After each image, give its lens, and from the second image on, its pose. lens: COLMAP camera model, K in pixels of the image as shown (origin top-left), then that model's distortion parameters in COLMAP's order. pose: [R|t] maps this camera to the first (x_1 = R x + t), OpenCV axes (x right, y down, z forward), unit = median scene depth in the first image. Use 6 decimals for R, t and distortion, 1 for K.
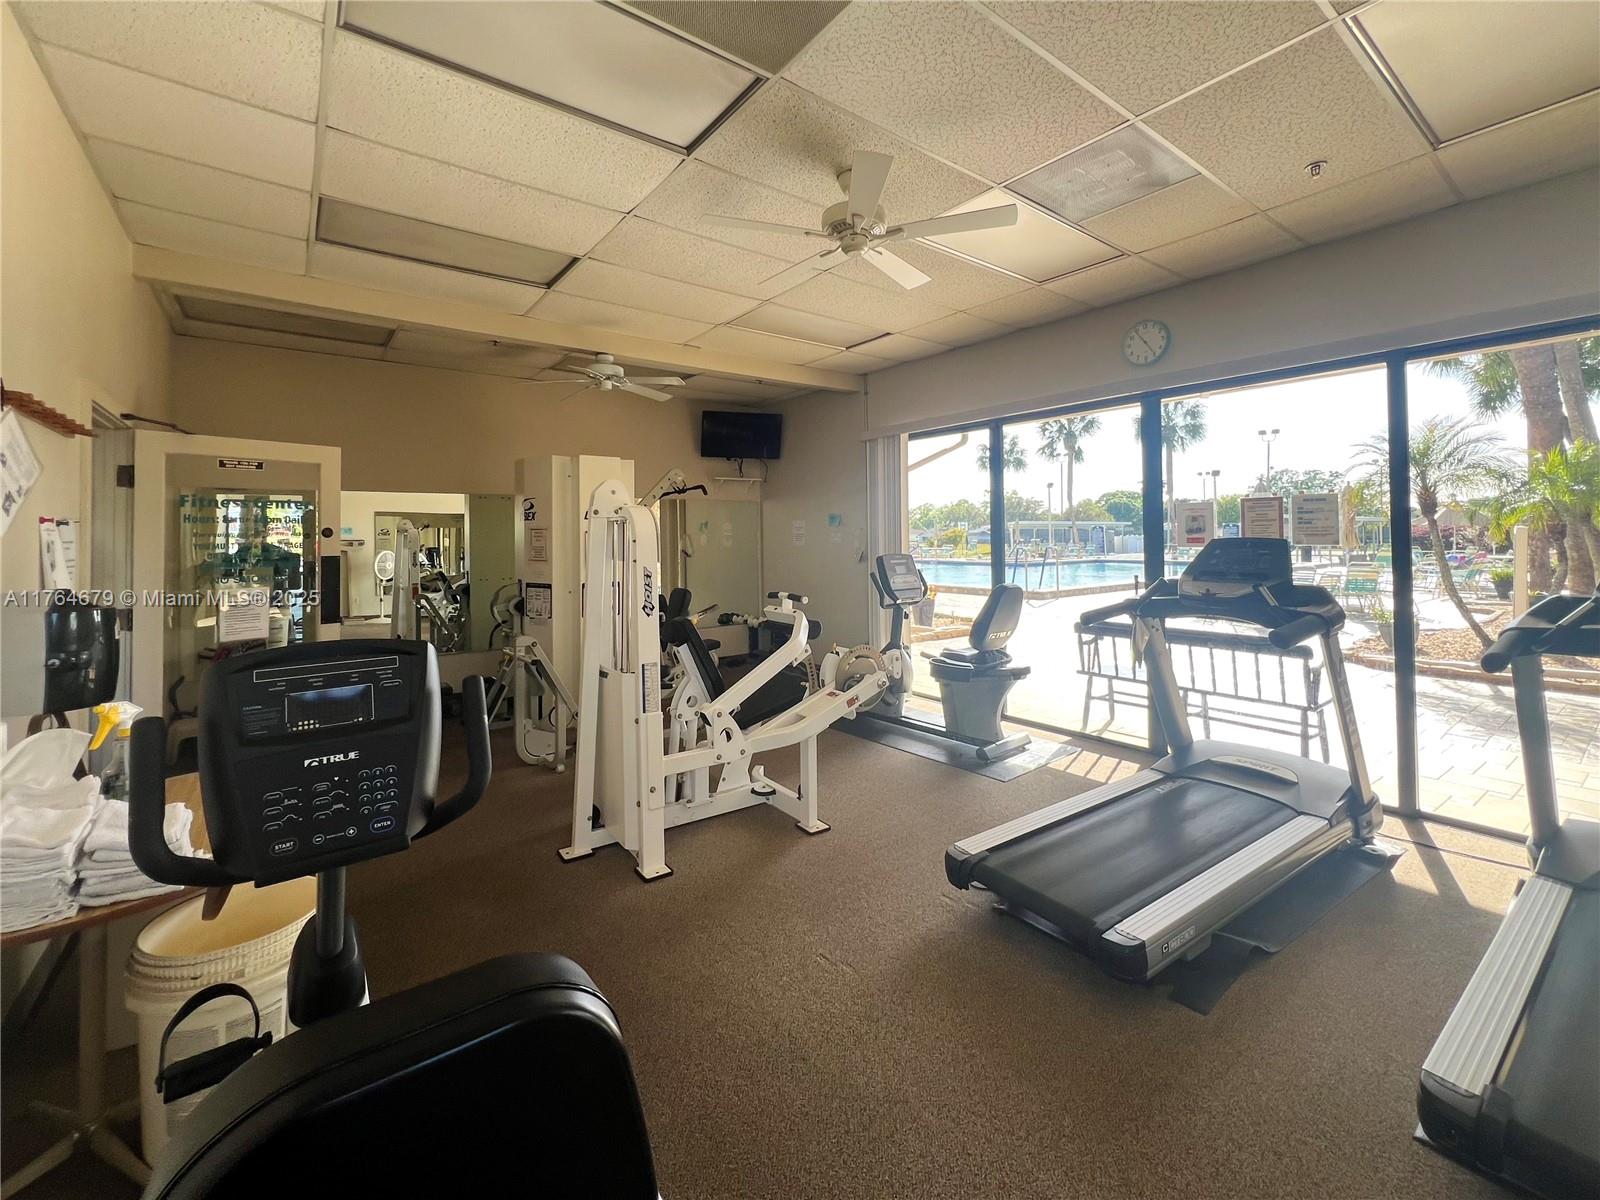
lens RADIAL K [[682.7, 0, 800.0], [0, 682.7, 600.0], [0, 0, 1]] dist [-0.000694, -0.000120]
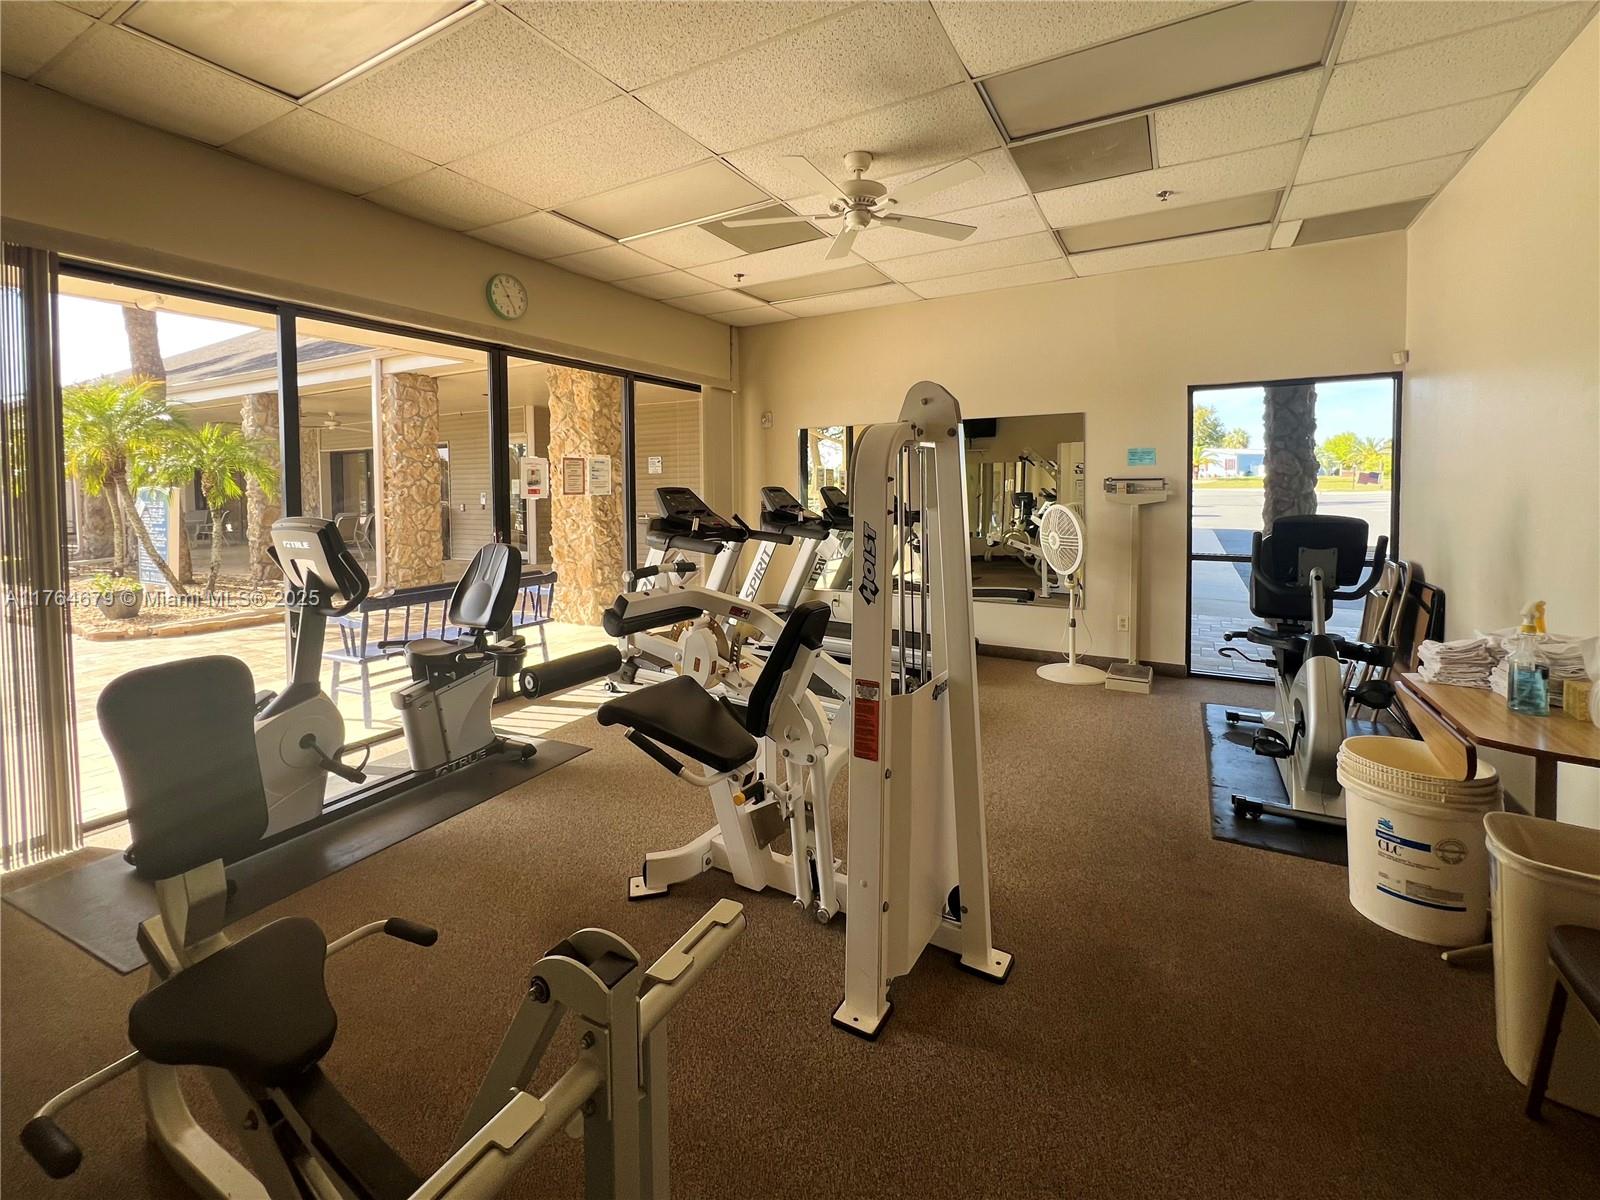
lens RADIAL K [[682.7, 0, 800.0], [0, 682.7, 600.0], [0, 0, 1]] dist [-0.000694, -0.000120]
pose [[-0.410221, -0.142645, 0.900761, -0.668106], [0.096111, 0.975430, 0.198240, -0.095811], [-0.906908, 0.167895, -0.386432, 1.087677]]
